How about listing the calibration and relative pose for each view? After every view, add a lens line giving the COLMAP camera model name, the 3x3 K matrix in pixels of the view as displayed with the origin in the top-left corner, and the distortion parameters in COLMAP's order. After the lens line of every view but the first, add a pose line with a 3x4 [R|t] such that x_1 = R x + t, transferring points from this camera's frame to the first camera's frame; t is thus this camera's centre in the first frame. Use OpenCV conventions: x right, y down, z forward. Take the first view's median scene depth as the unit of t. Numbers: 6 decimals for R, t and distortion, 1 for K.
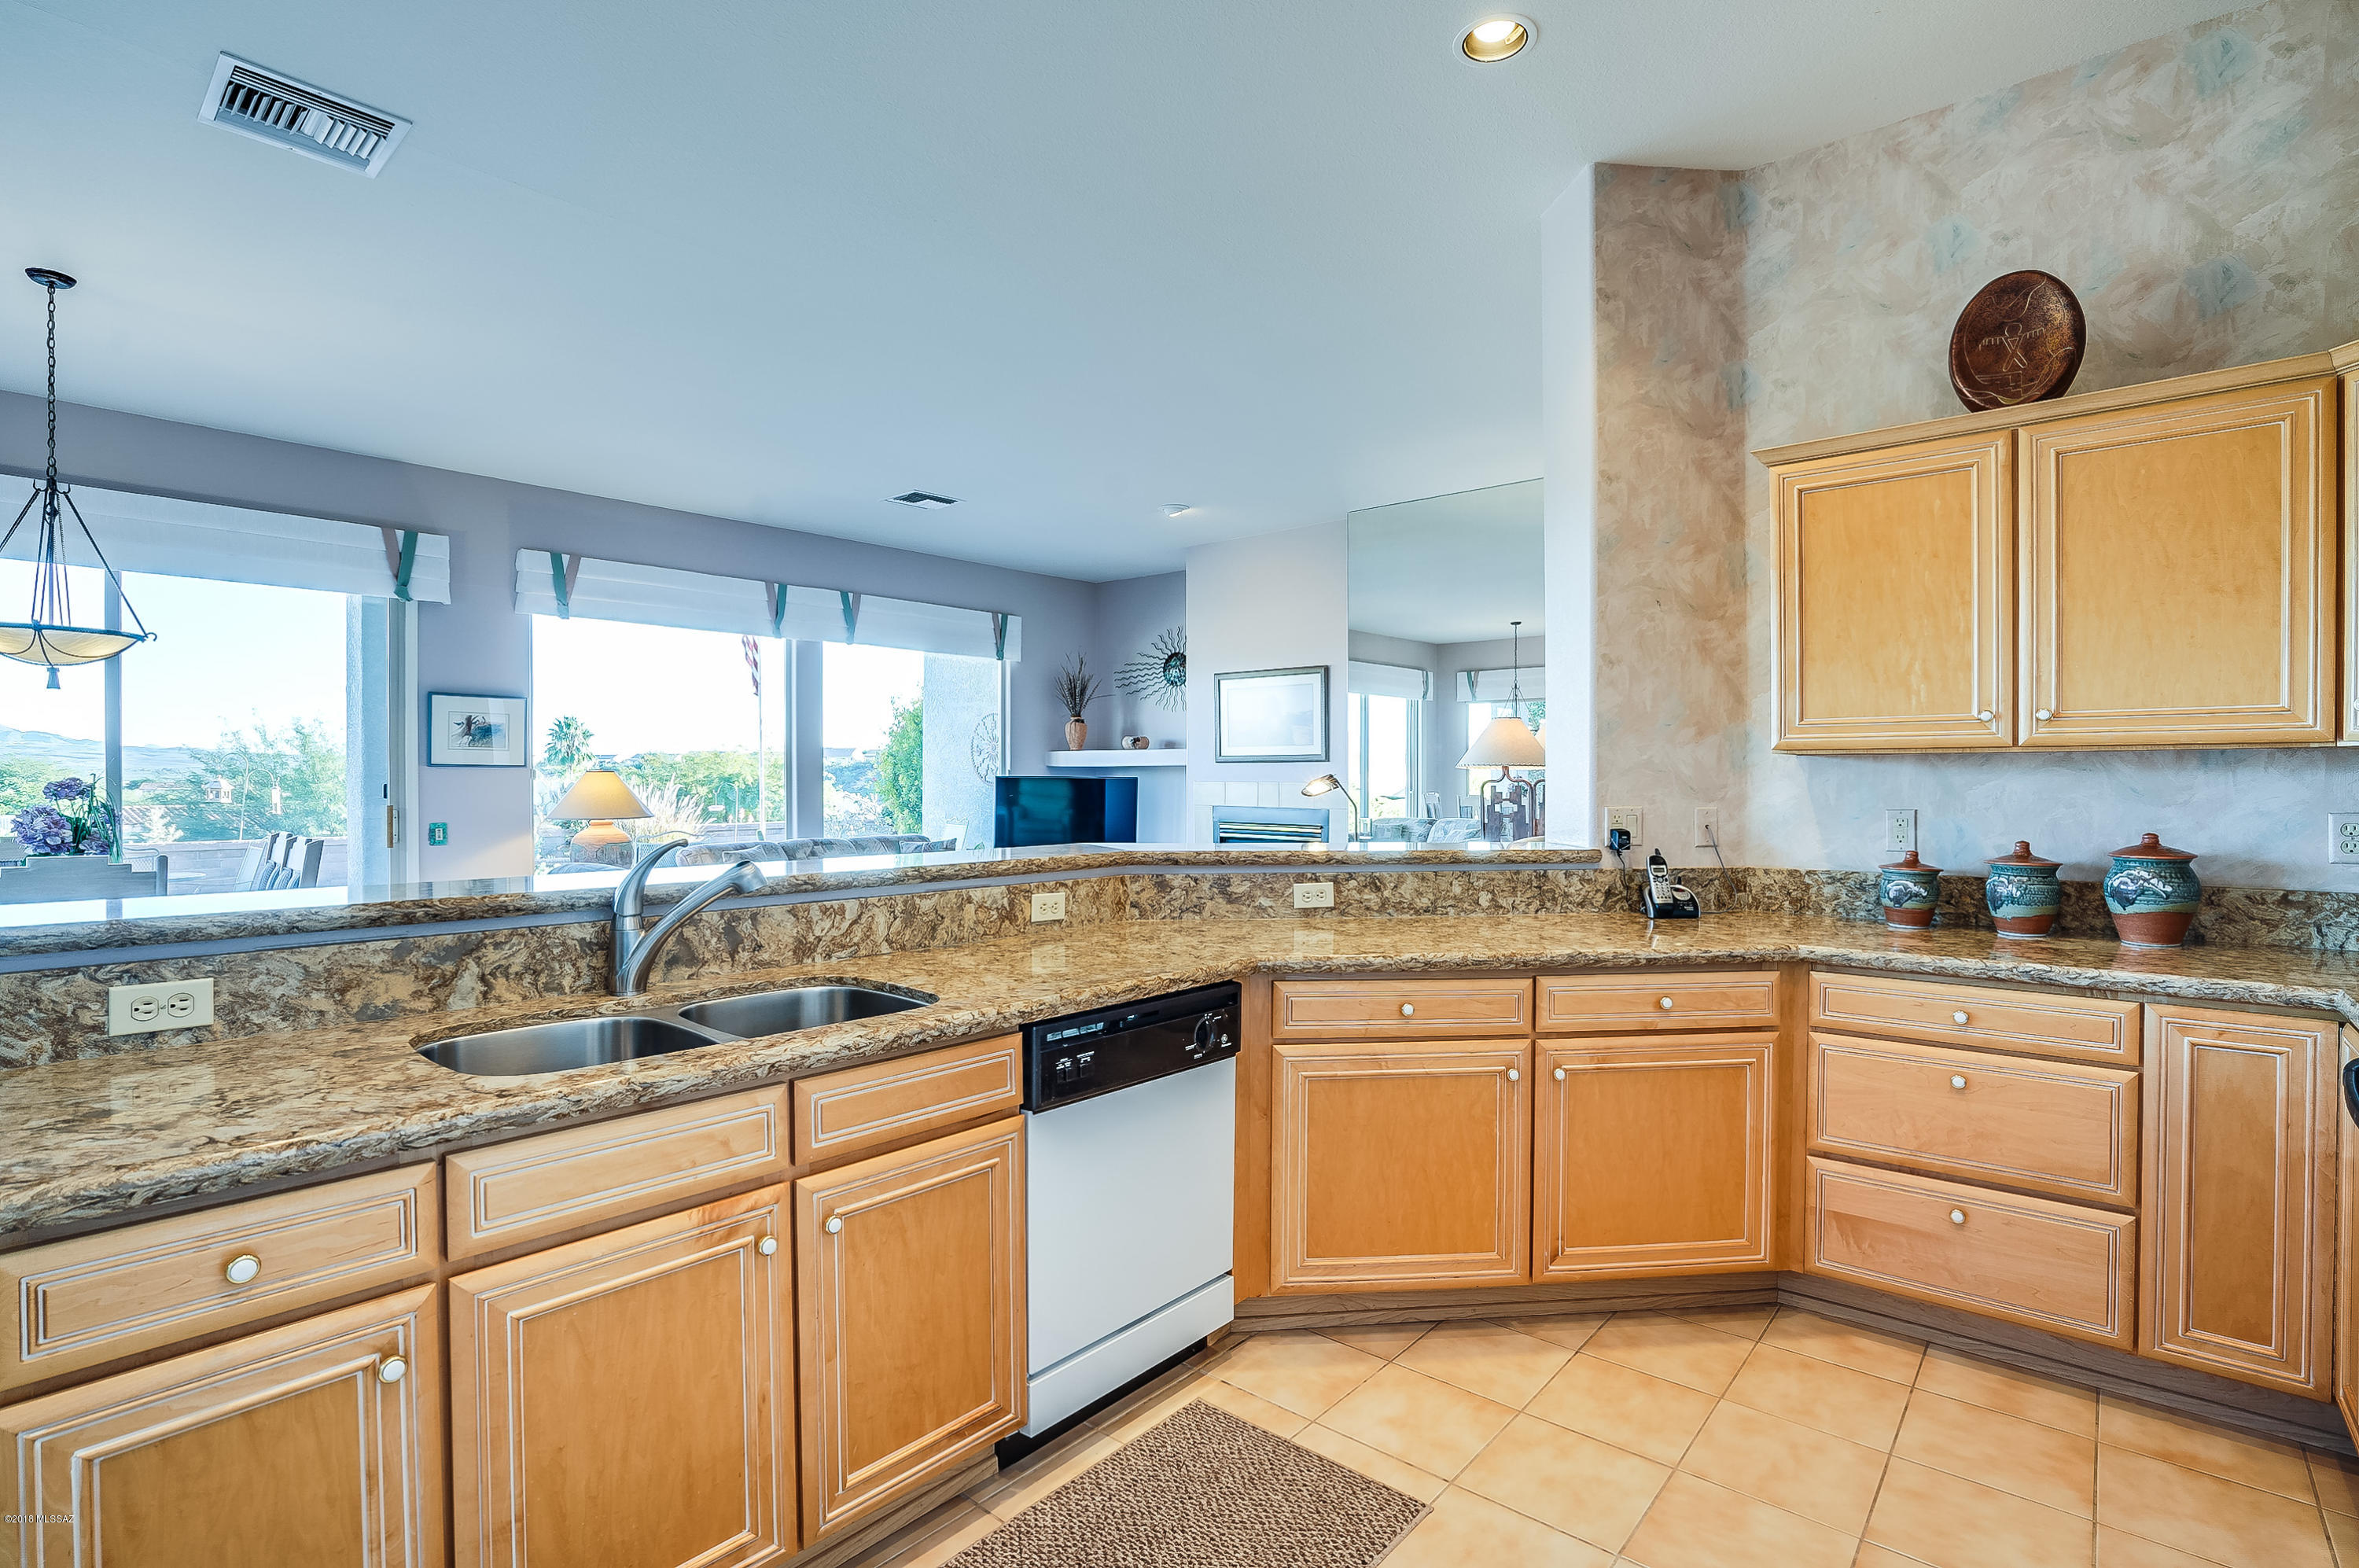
lens RADIAL K [[1116.7, 0, 1166.7], [0, 1116.7, 792.6], [0, 0, 1]] dist [-0.048302, 0.012512]
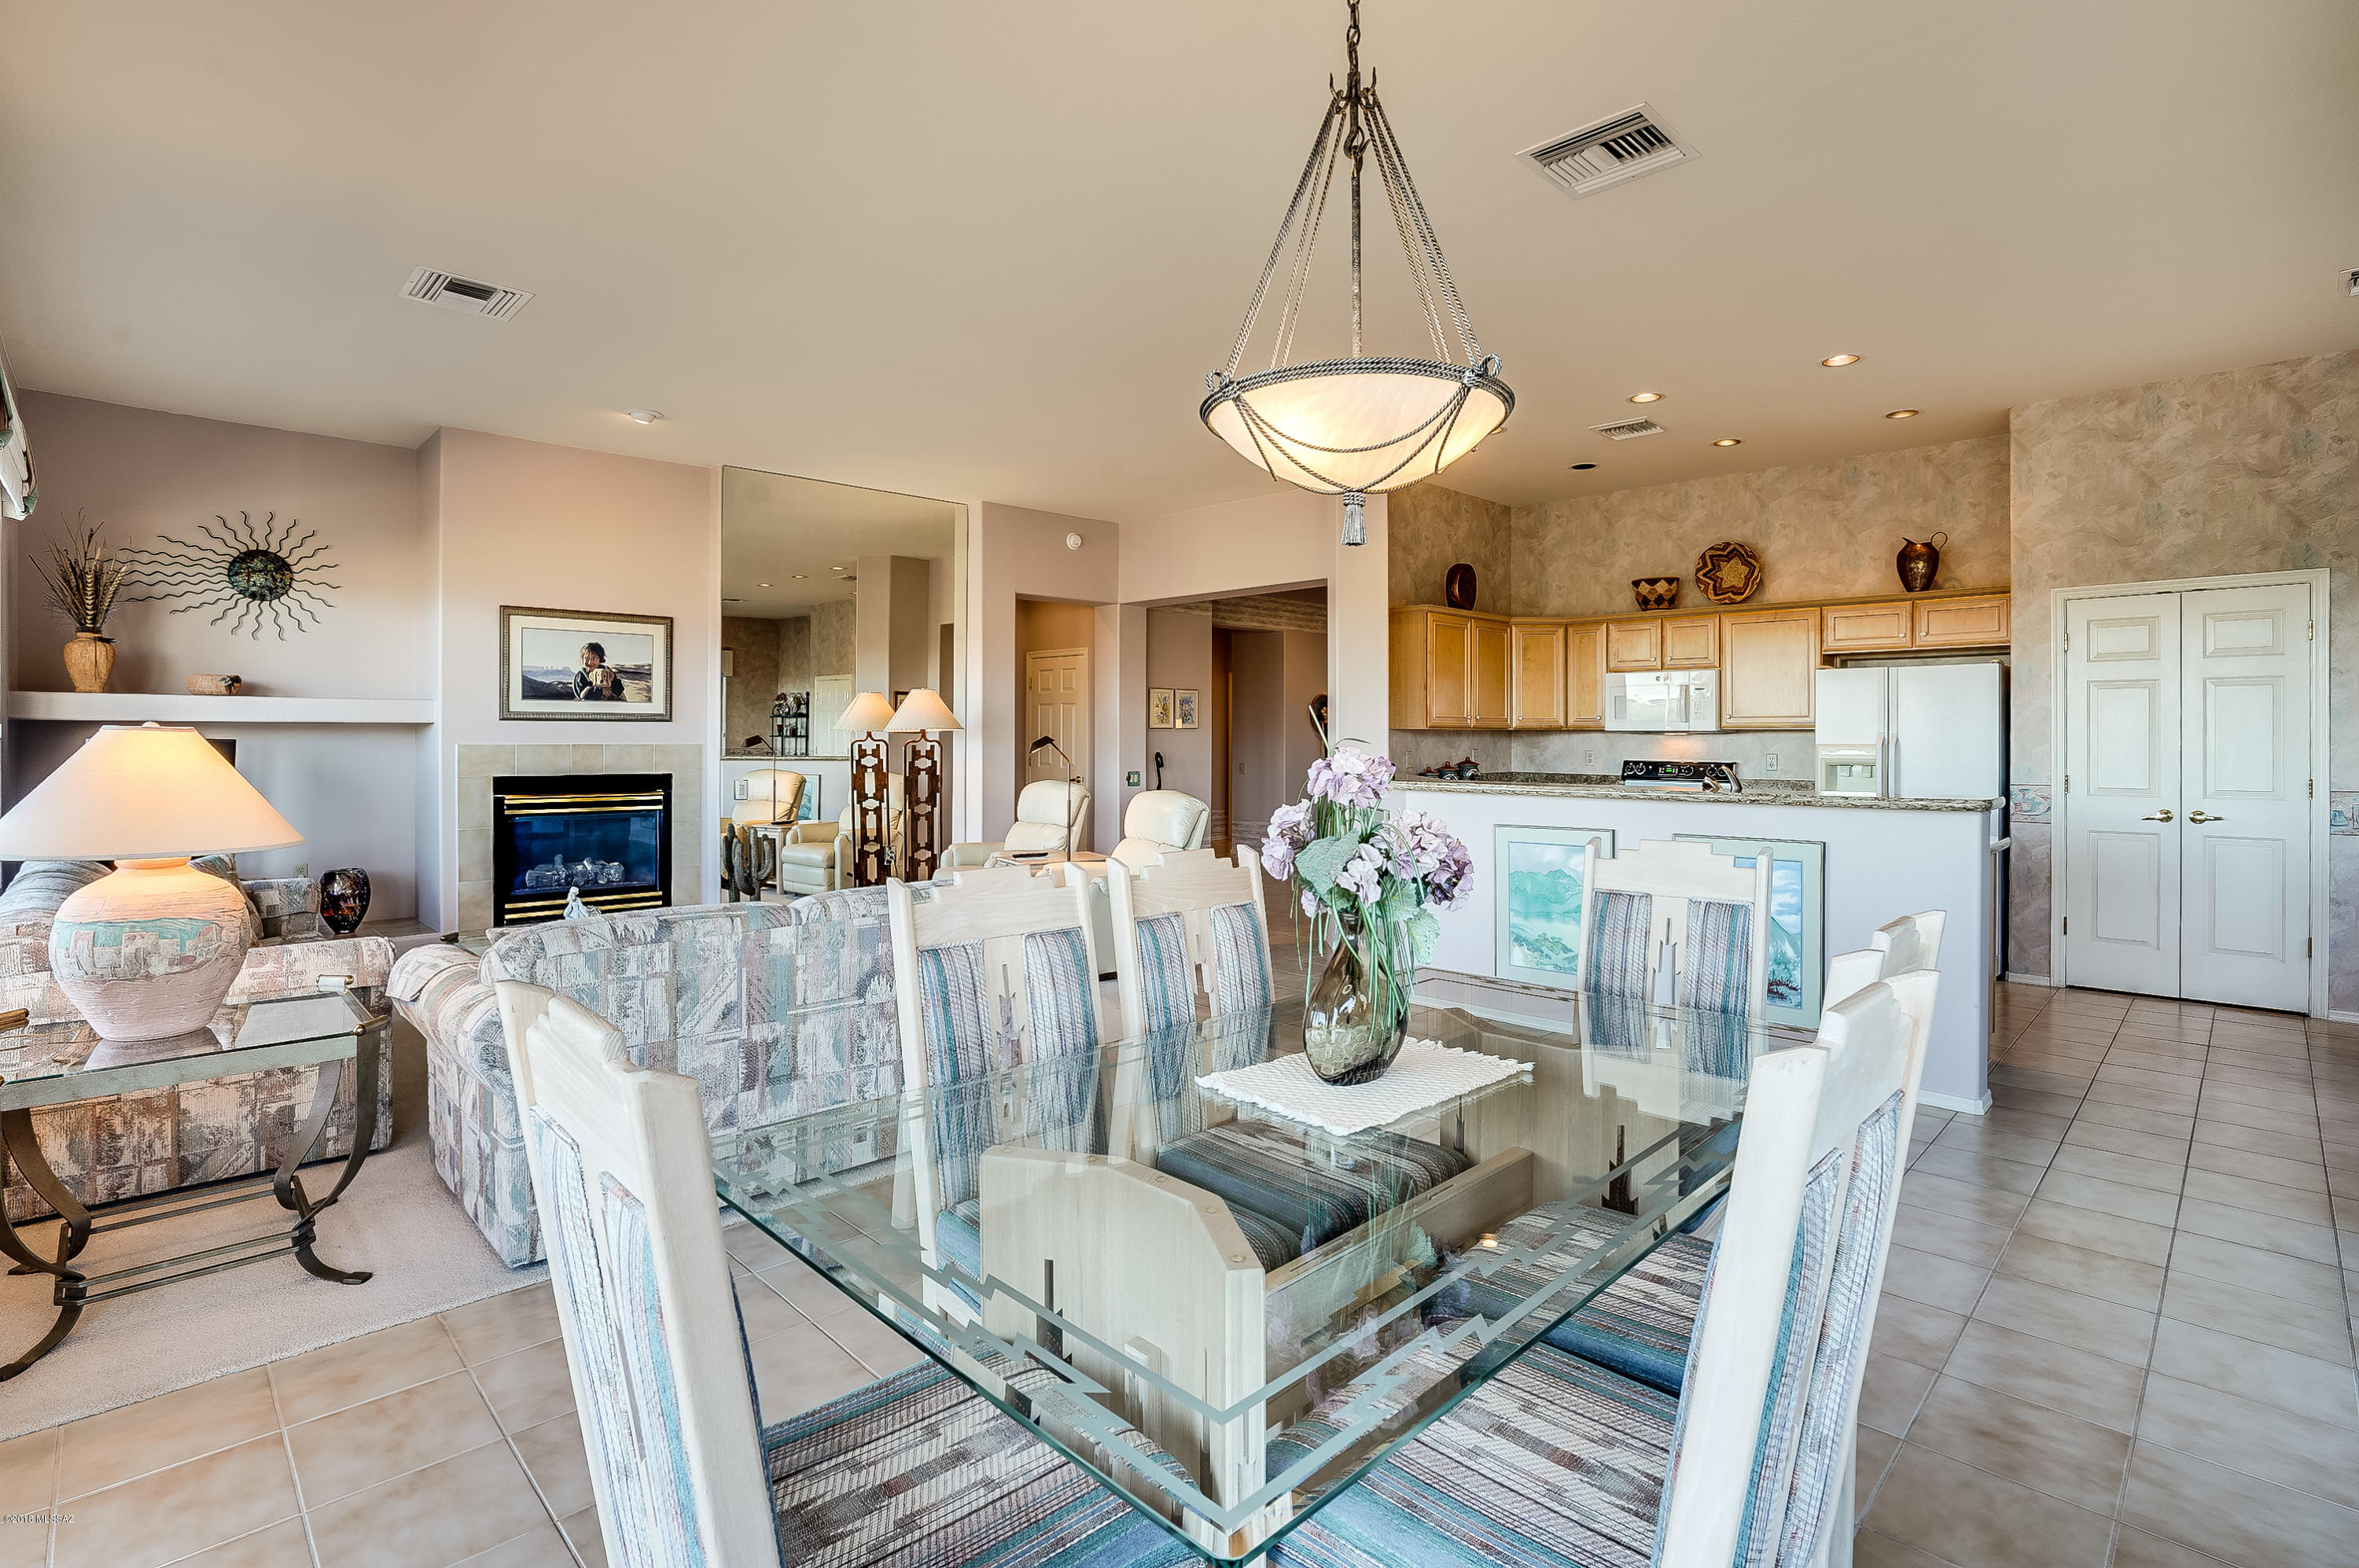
lens RADIAL K [[1158.6, 0, 1152.0], [0, 1158.6, 737.2], [0, 0, 1]] dist [-0.048069, 0.014118]
pose [[0.071940, -0.001647, 0.997408, -1.925222], [0.013070, 0.999914, 0.000709, -0.025470], [-0.997323, 0.012986, 0.071956, 1.330488]]
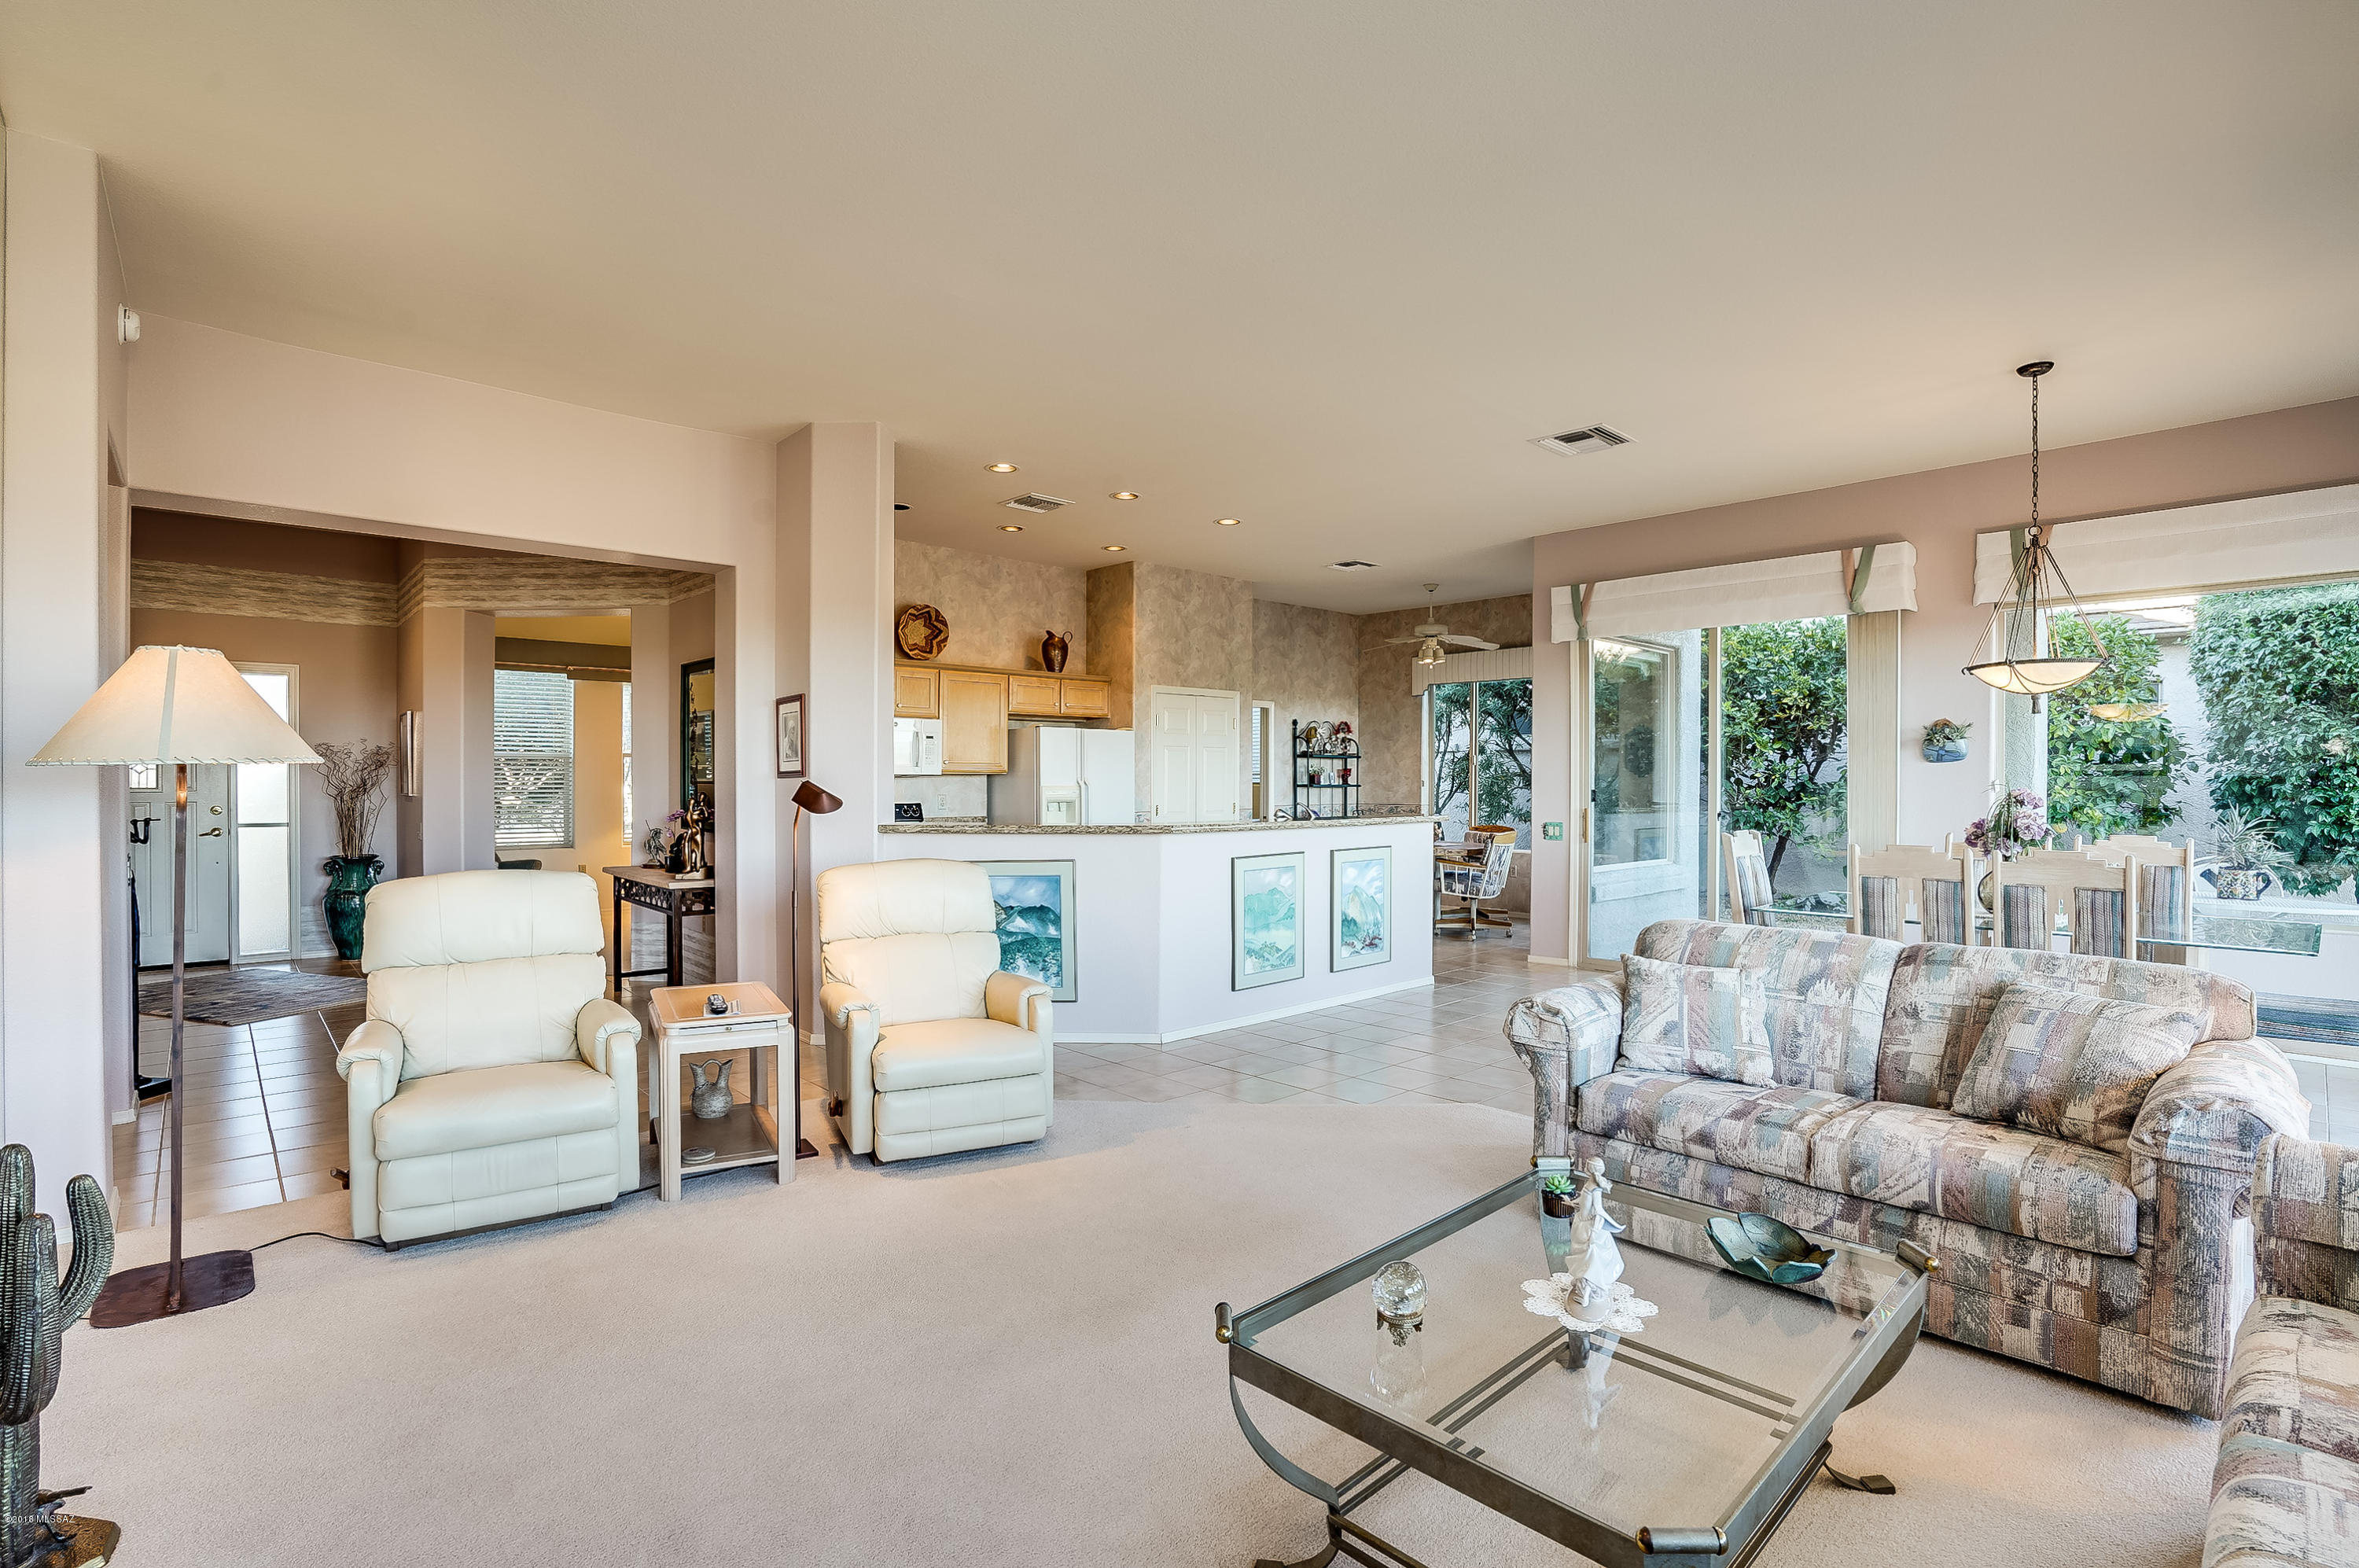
lens RADIAL K [[1095.9, 0, 1187.2], [0, 1095.9, 794.8], [0, 0, 1]] dist [-0.054260, 0.015852]
pose [[-0.995808, -0.005660, 0.091298, -0.269116], [-0.003120, 0.999605, 0.027940, -0.045894], [-0.091420, 0.027538, -0.995432, 2.809682]]
